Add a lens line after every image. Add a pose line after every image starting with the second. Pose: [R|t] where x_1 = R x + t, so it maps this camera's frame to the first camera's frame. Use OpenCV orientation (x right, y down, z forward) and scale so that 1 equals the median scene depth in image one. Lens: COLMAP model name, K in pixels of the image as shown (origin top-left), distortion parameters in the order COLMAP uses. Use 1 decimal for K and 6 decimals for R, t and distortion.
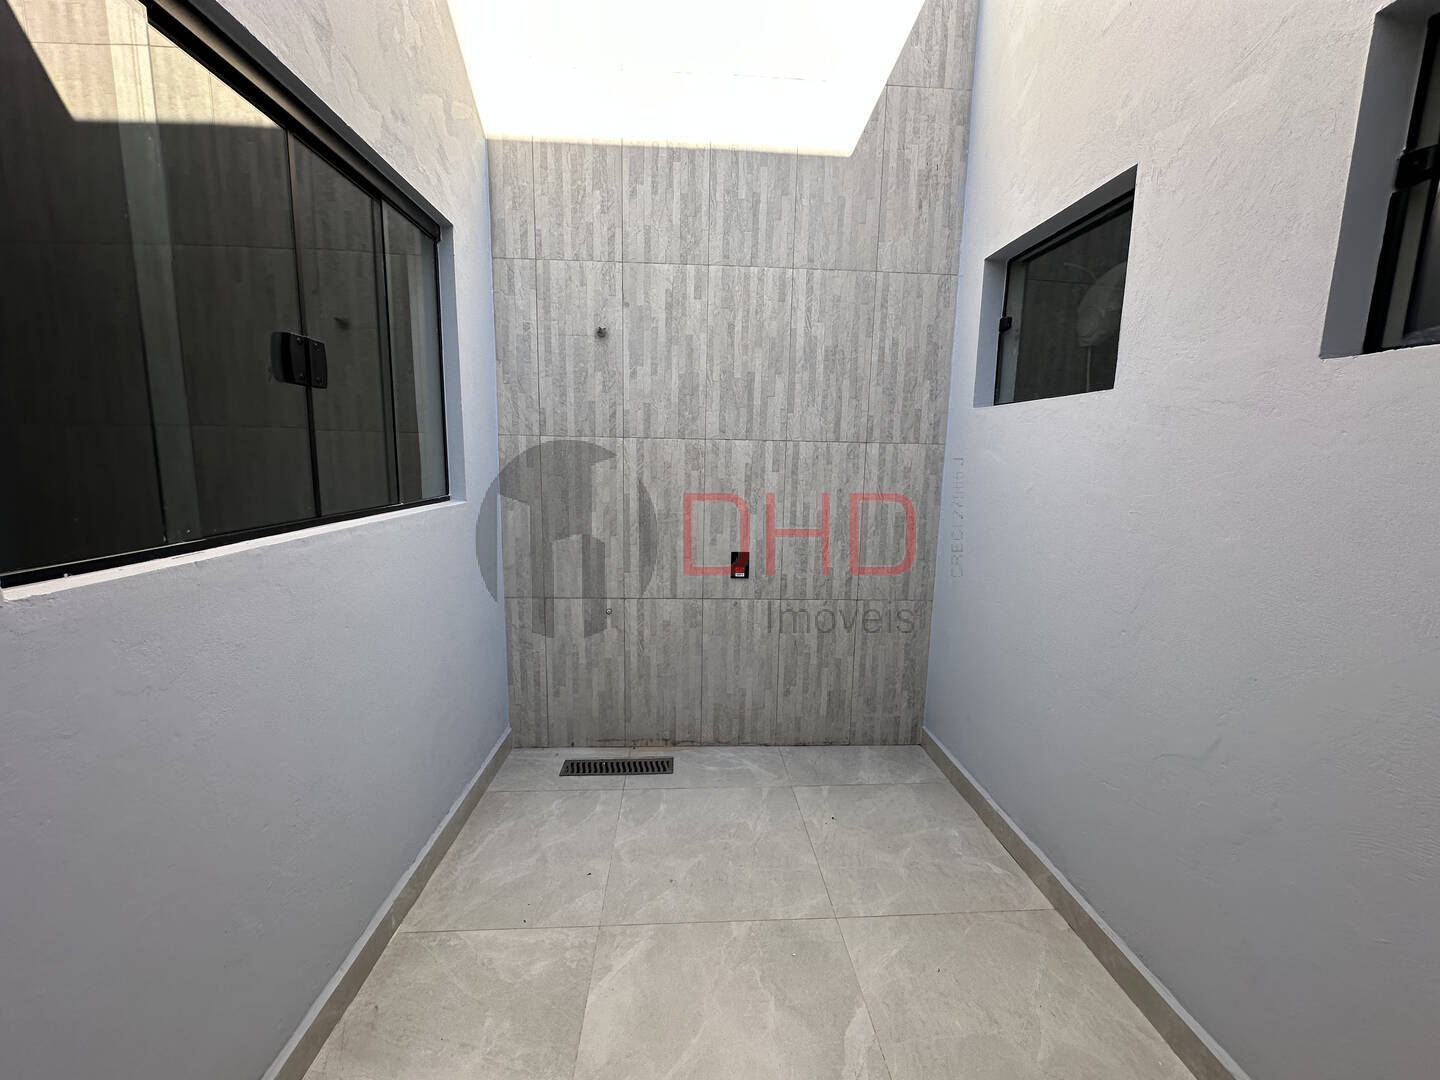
lens RADIAL K [[574.5, 0, 718.7], [0, 574.5, 535.9], [0, 0, 1]] dist [-0.000381, -0.000063]
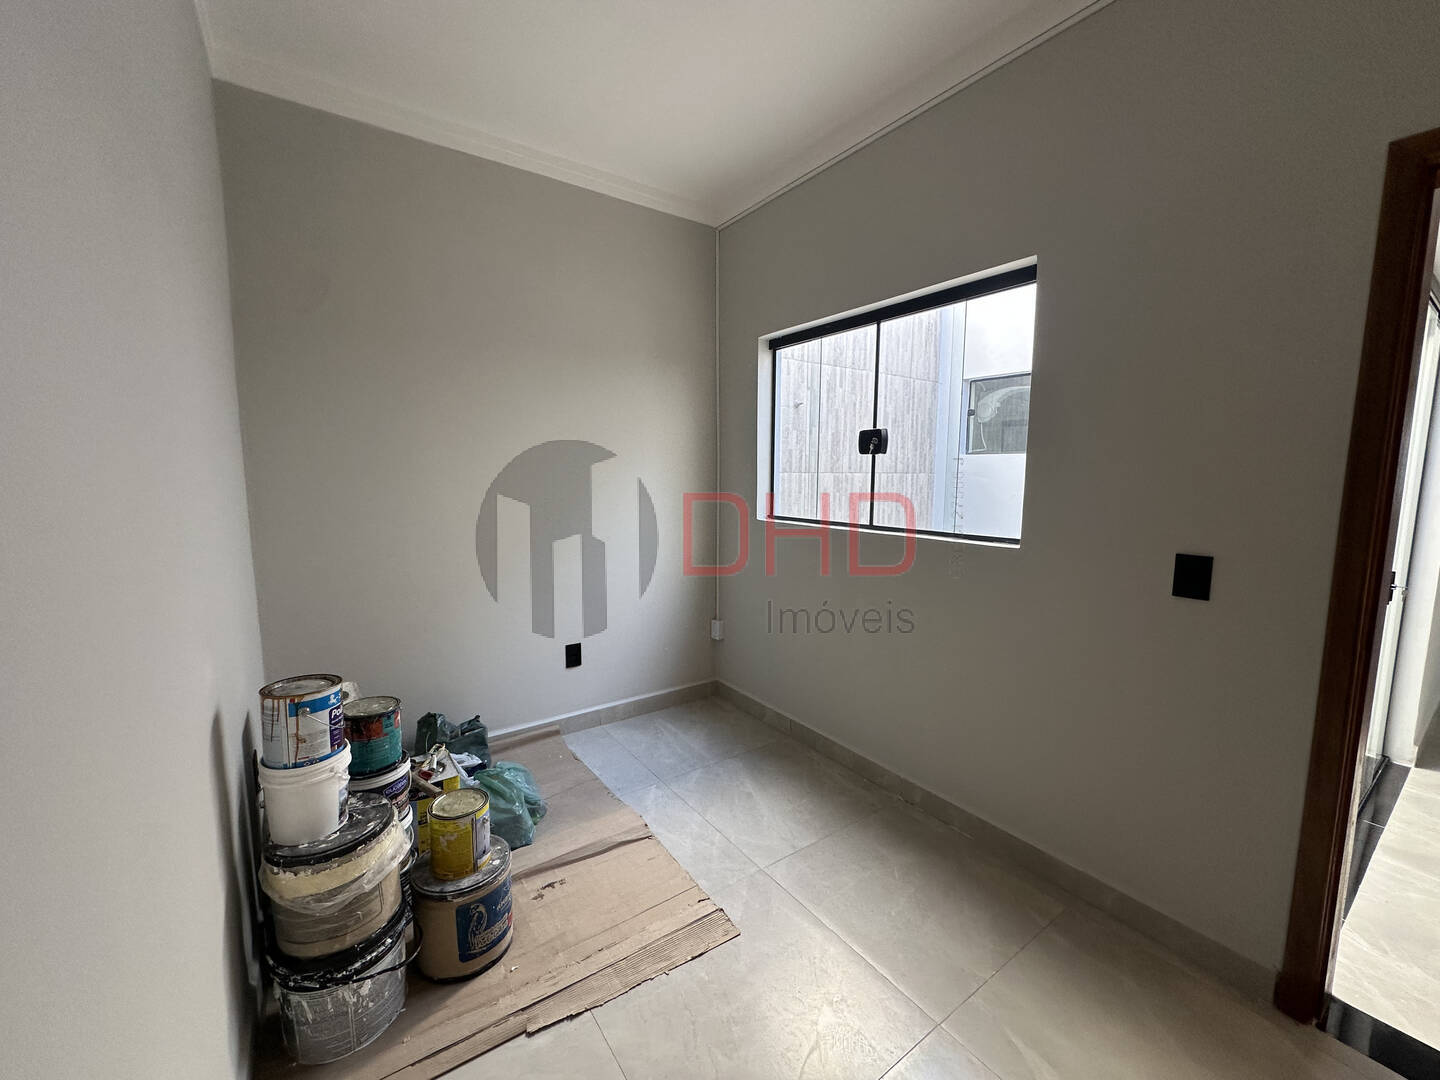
lens RADIAL K [[574.5, 0, 720.0], [0, 574.5, 540.5], [0, 0, 1]] dist [-0.000381, -0.000063]
pose [[0.845768, -0.078639, 0.527724, -1.203892], [0.090508, 0.995890, 0.003349, -0.015737], [-0.525818, 0.044931, 0.849409, -0.182001]]
